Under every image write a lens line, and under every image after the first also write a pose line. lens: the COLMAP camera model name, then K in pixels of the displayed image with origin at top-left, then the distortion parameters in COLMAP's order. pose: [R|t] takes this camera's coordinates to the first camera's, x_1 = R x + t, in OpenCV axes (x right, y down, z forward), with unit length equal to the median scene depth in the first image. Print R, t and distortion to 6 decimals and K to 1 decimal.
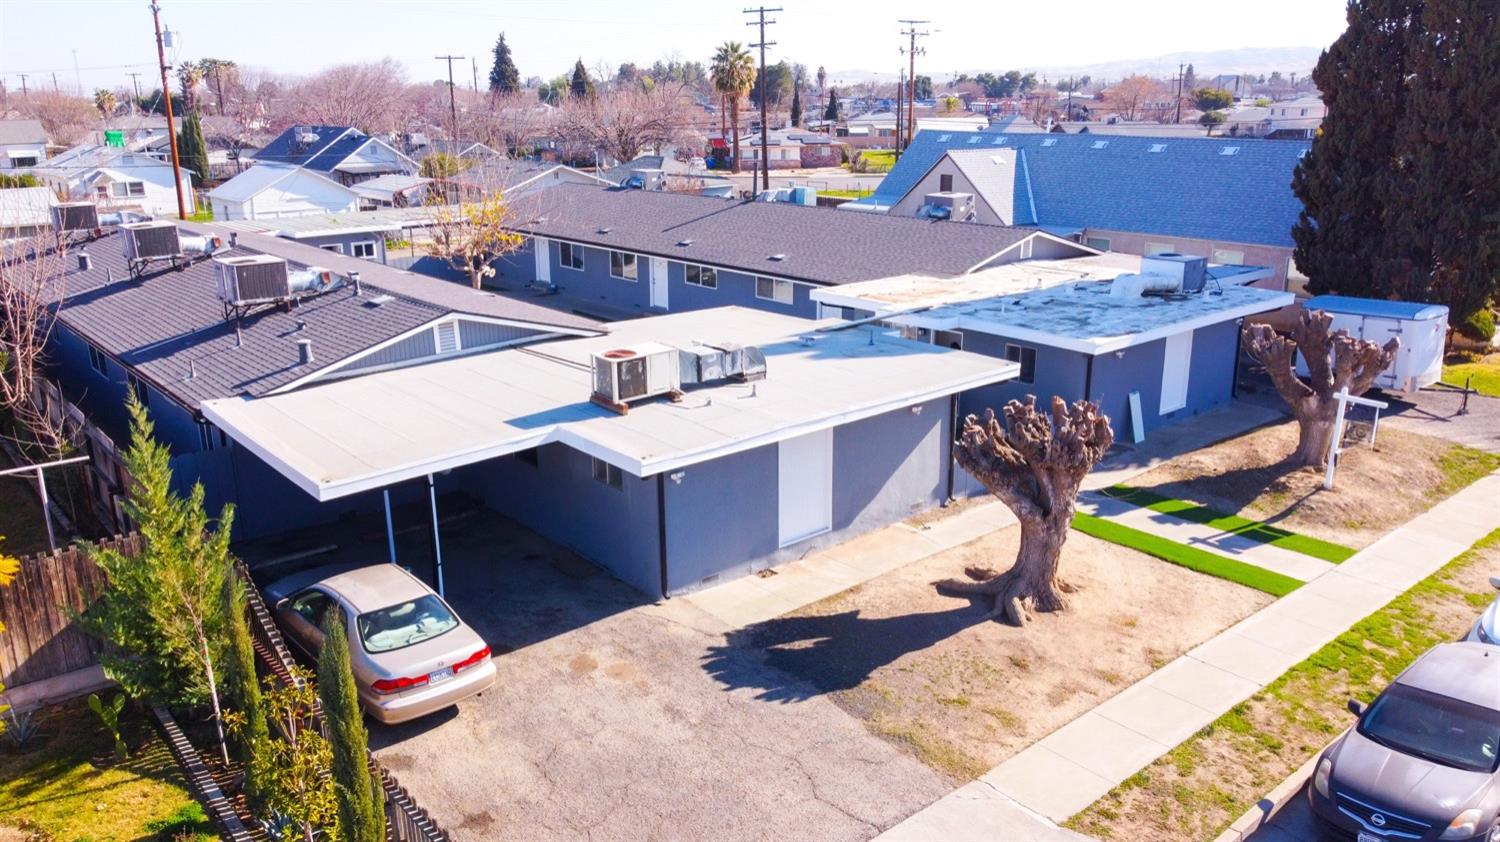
lens RADIAL K [[1132.2, 0, 739.2], [0, 1132.2, 396.1], [0, 0, 1]] dist [-0.000748, 0.011993]
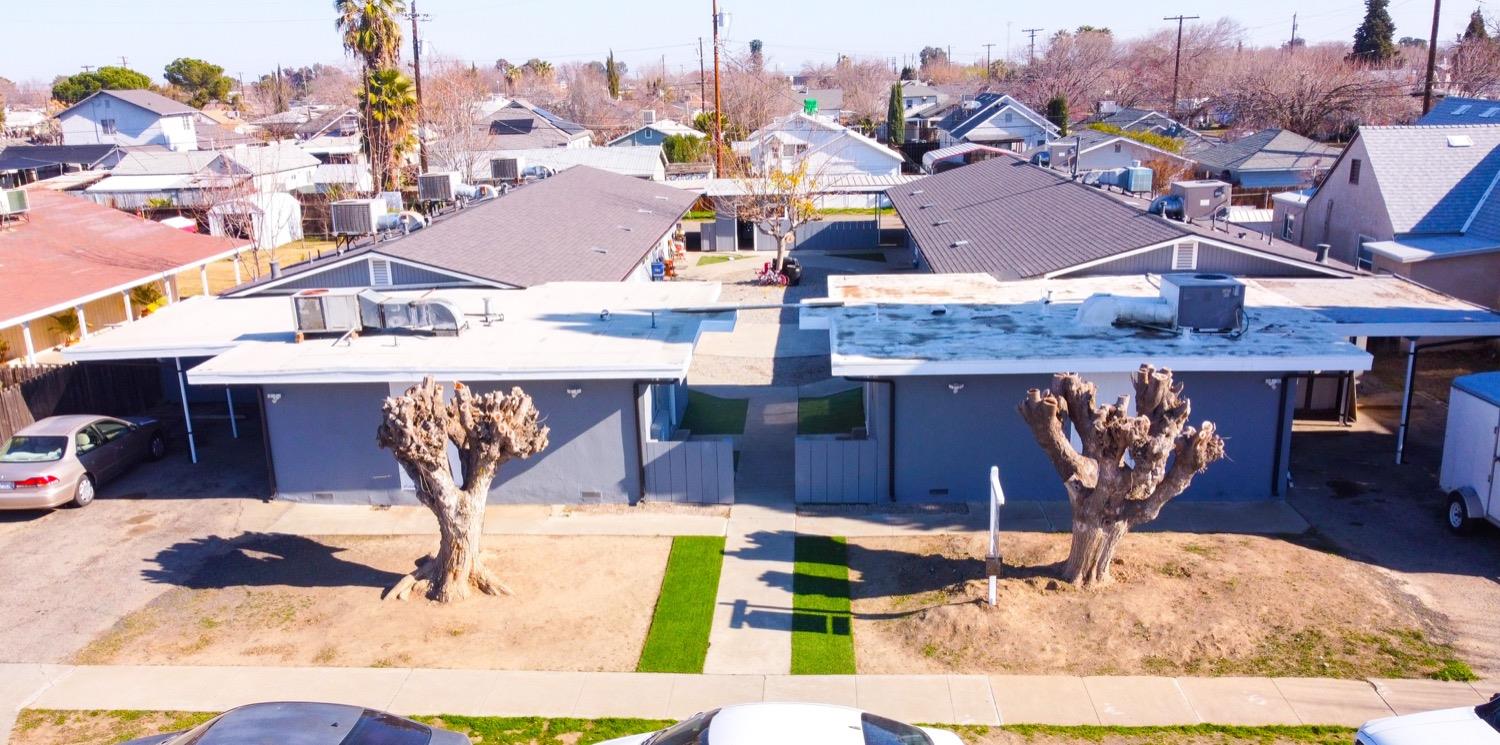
lens RADIAL K [[1167.2, 0, 717.0], [0, 1167.2, 406.0], [0, 0, 1]] dist [-0.006041, 0.009853]
pose [[0.717369, 0.176950, -0.673847, 0.932193], [-0.157781, 0.983341, 0.090250, -0.087091], [0.678592, 0.041578, 0.733338, 0.360683]]
